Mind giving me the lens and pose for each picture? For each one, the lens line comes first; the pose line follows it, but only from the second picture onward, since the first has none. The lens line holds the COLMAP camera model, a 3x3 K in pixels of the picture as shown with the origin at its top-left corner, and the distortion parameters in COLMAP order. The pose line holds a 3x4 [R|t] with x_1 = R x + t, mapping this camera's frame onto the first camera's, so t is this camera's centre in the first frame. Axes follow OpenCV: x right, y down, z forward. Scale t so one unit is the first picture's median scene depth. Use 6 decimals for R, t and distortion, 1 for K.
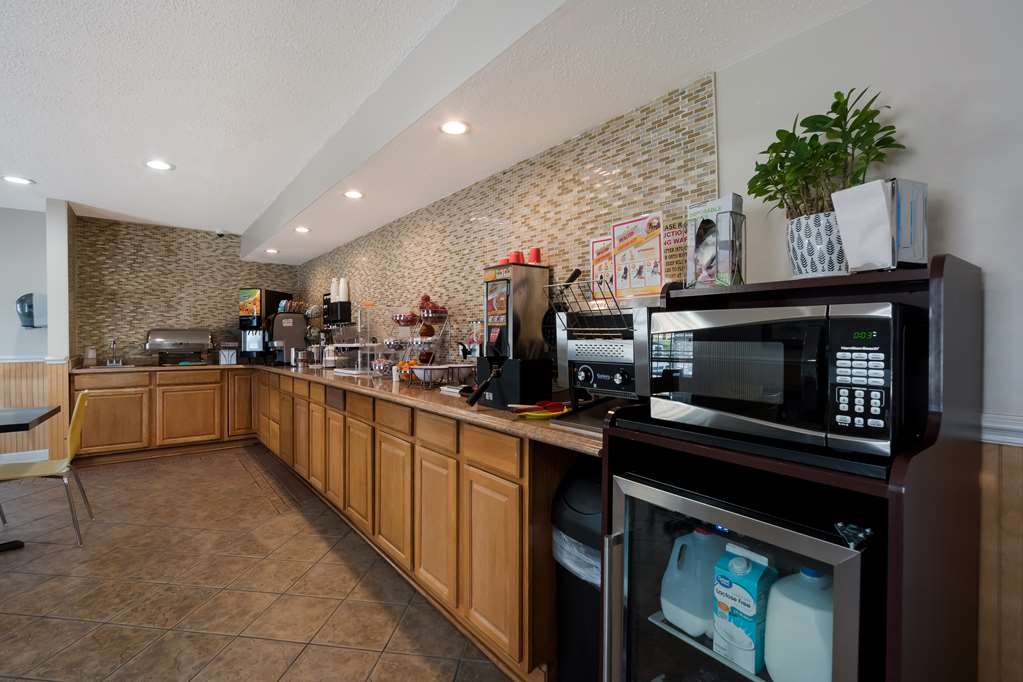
lens RADIAL K [[461.2, 0, 511.5], [0, 461.2, 341.0], [0, 0, 1]] dist [-0.008993, -0.000410]
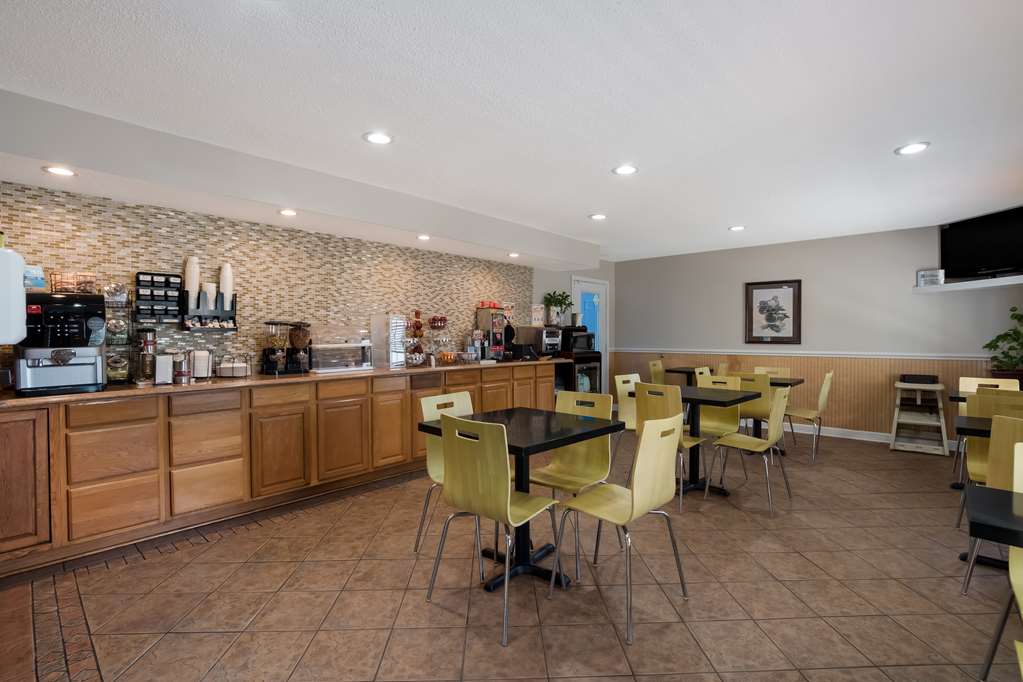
lens RADIAL K [[461.2, 0, 511.5], [0, 461.2, 341.0], [0, 0, 1]] dist [-0.008993, -0.000410]
pose [[-0.153527, -0.004745, 0.988133, -2.205358], [0.014057, 0.999877, 0.006985, -0.003299], [-0.988044, 0.014962, -0.153442, 1.173783]]
